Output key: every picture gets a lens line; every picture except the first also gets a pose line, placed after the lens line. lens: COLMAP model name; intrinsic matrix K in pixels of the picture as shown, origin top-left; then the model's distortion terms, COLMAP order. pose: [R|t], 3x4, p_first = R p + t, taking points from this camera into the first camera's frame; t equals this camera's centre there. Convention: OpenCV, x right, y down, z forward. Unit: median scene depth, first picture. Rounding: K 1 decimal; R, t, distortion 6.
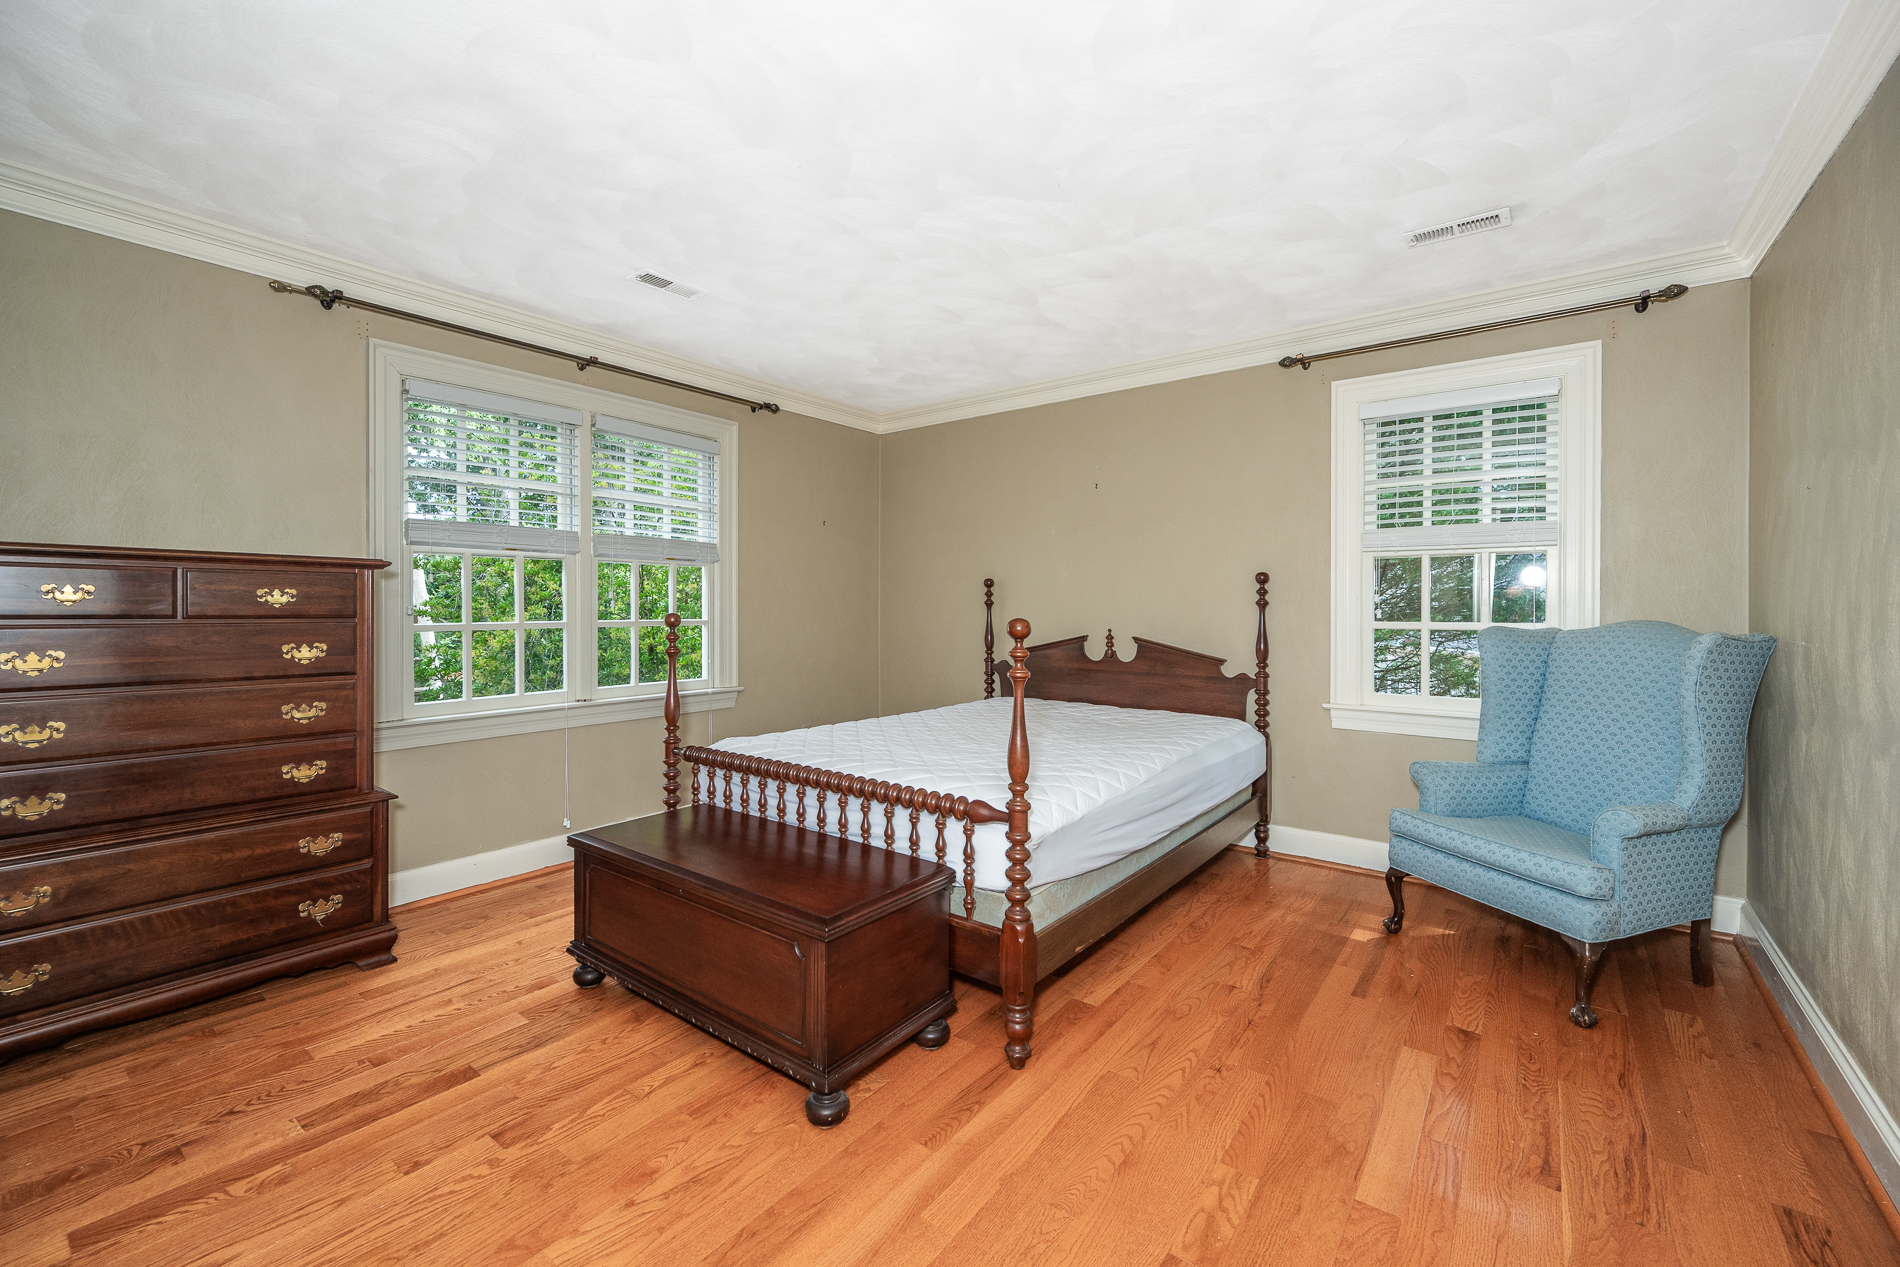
lens RADIAL K [[764.5, 0, 940.0], [0, 764.5, 617.2], [0, 0, 1]] dist [0.002355, -0.000401]
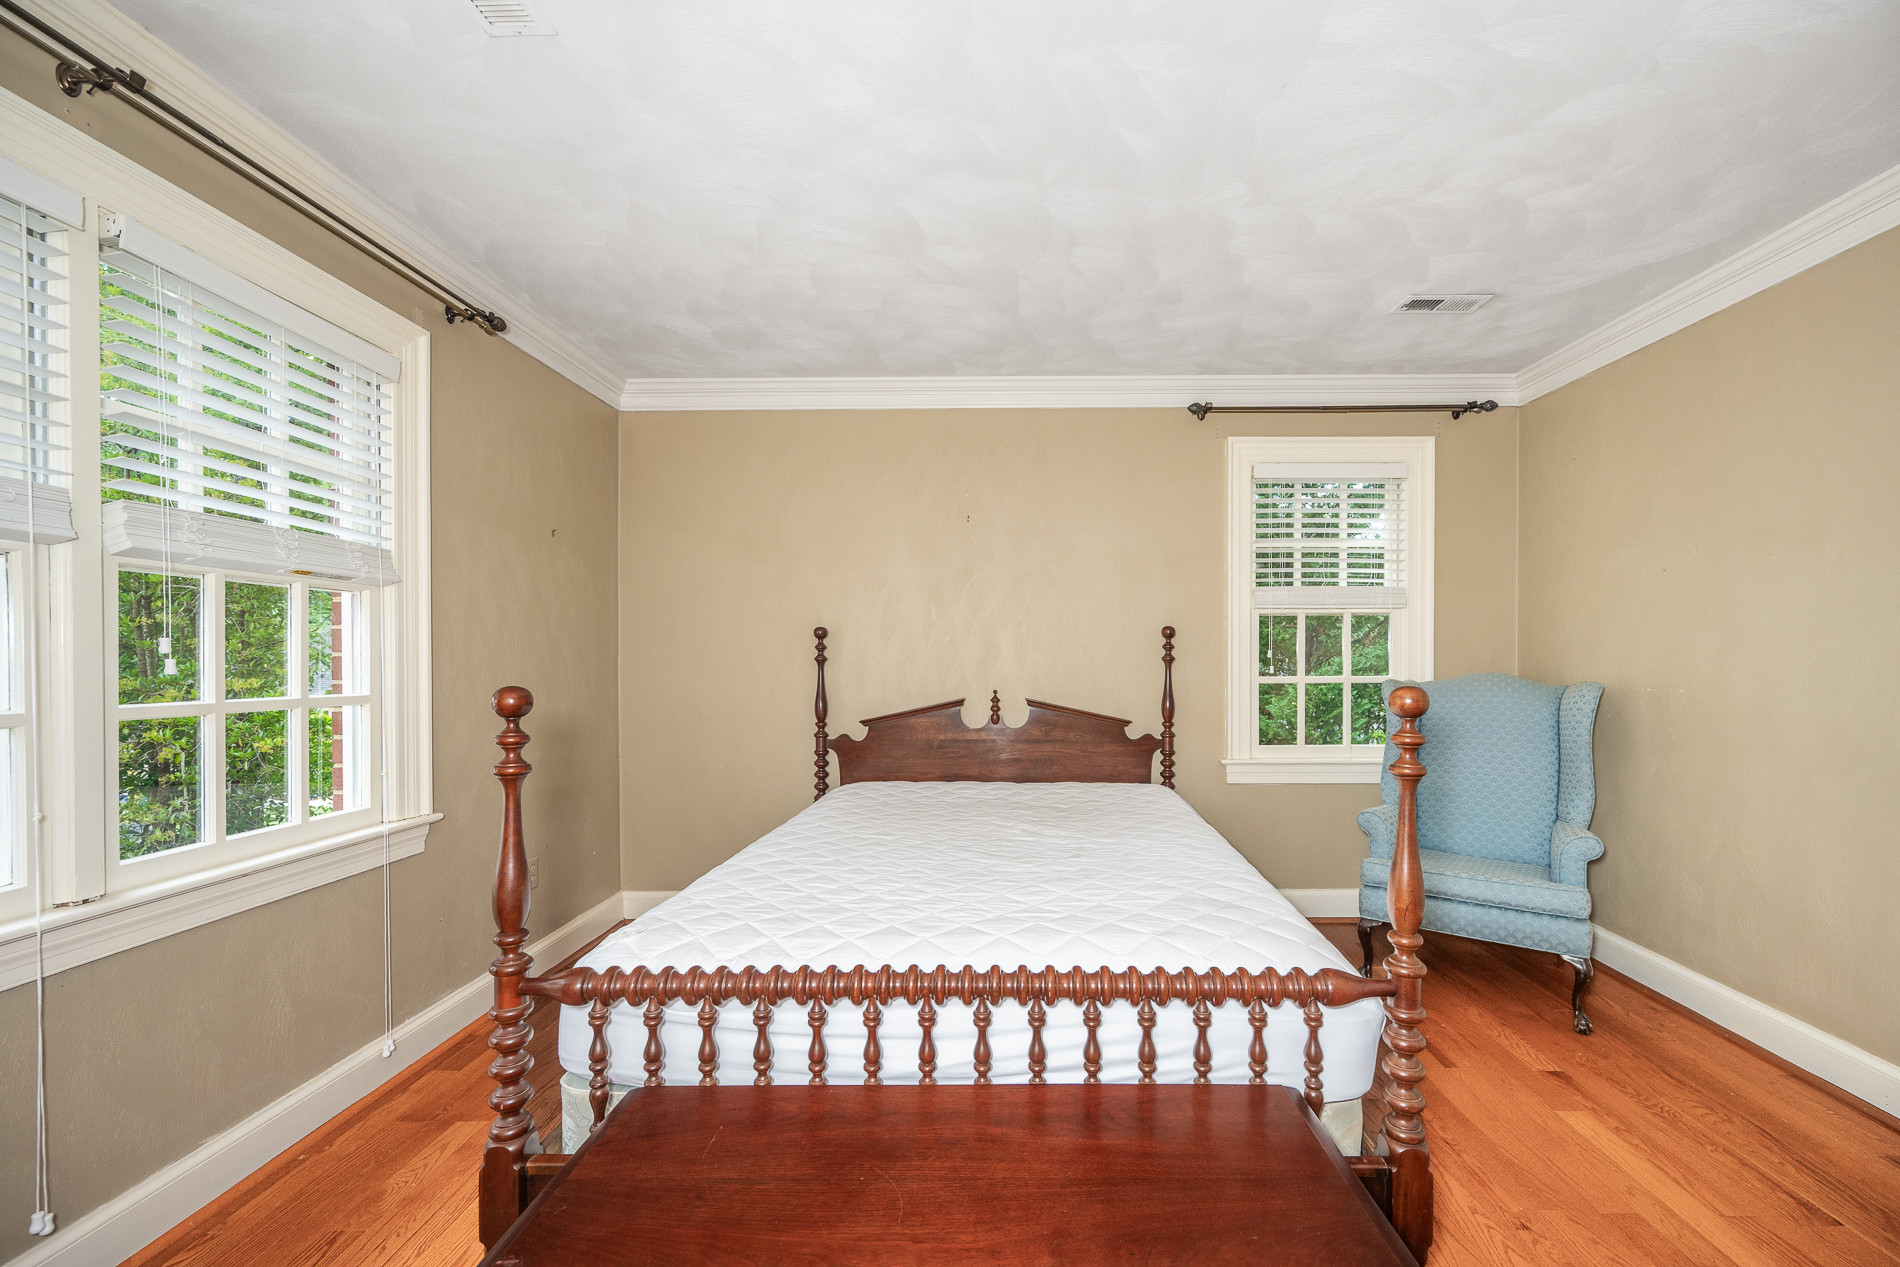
lens RADIAL K [[764.5, 0, 990.5], [0, 764.5, 669.4], [0, 0, 1]] dist [0.002355, -0.000401]
pose [[0.797578, -0.011566, 0.603105, -0.324258], [0.013002, 0.999914, 0.001980, -0.009948], [-0.603076, 0.006262, 0.797659, 0.377873]]
